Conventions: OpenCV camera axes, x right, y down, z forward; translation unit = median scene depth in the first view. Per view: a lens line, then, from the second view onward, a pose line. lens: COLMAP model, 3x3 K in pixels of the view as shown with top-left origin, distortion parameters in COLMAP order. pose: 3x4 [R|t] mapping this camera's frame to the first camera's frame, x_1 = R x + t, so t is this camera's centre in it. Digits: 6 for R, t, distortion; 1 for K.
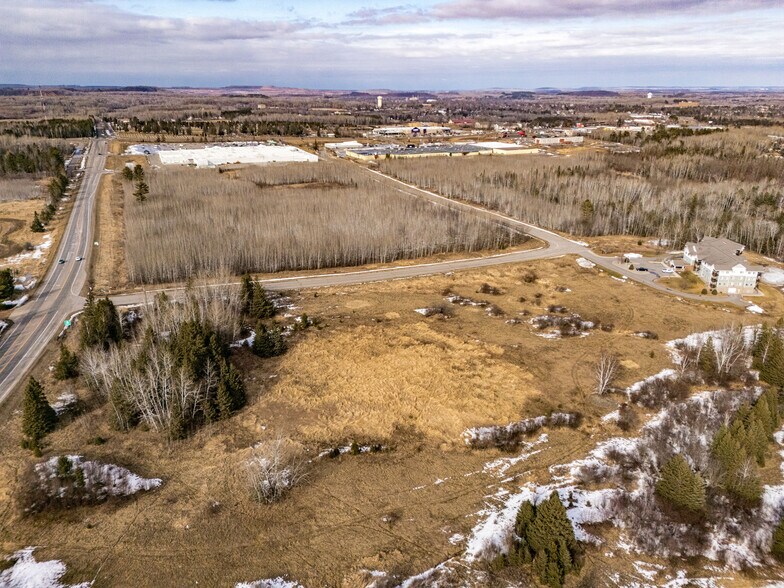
lens RADIAL K [[569.3, 0, 394.7], [0, 569.3, 293.3], [0, 0, 1]] dist [0.094485, -0.094709]
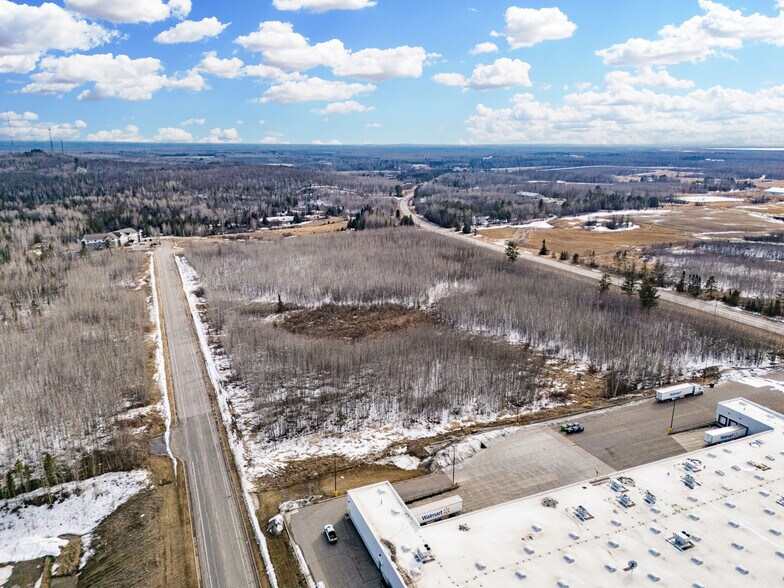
lens RADIAL K [[569.3, 0, 394.7], [0, 569.3, 293.3], [0, 0, 1]] dist [0.094485, -0.094709]
pose [[-0.999722, -0.013957, 0.019021, -0.333316], [-0.000731, 0.824166, 0.566348, -0.891168], [-0.023581, 0.566176, -0.823947, 2.443679]]
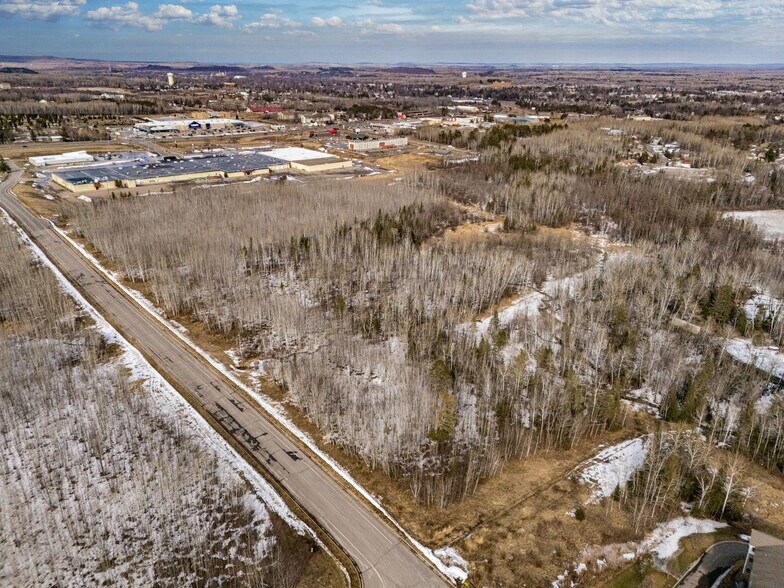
lens RADIAL K [[569.3, 0, 394.7], [0, 569.3, 293.3], [0, 0, 1]] dist [0.094485, -0.094709]
pose [[0.958265, -0.100664, 0.267574, 0.235883], [0.089887, 0.994580, 0.052256, -0.307767], [-0.271384, -0.026023, 0.962119, 0.735688]]
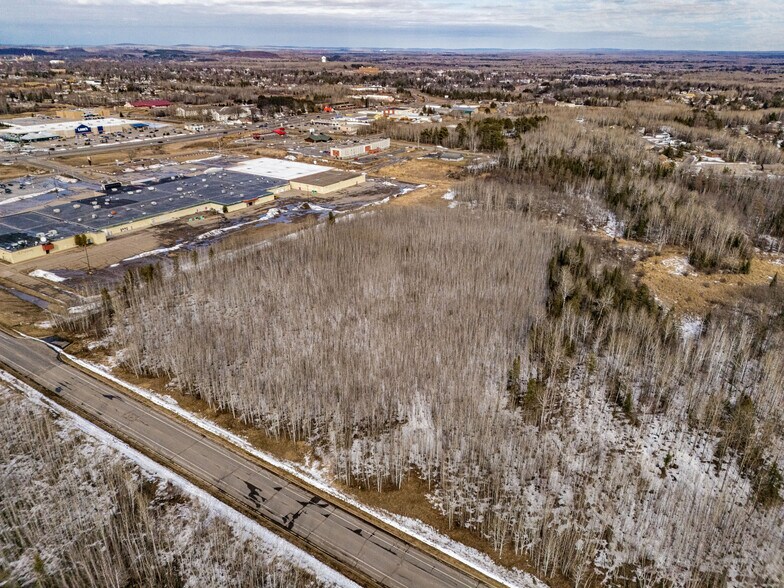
lens RADIAL K [[569.3, 0, 394.7], [0, 569.3, 293.3], [0, 0, 1]] dist [0.094485, -0.094709]
pose [[0.841173, -0.206412, 0.499822, -0.092435], [0.174449, 0.978448, 0.110483, -0.513509], [-0.511855, -0.005742, 0.859053, 1.316800]]
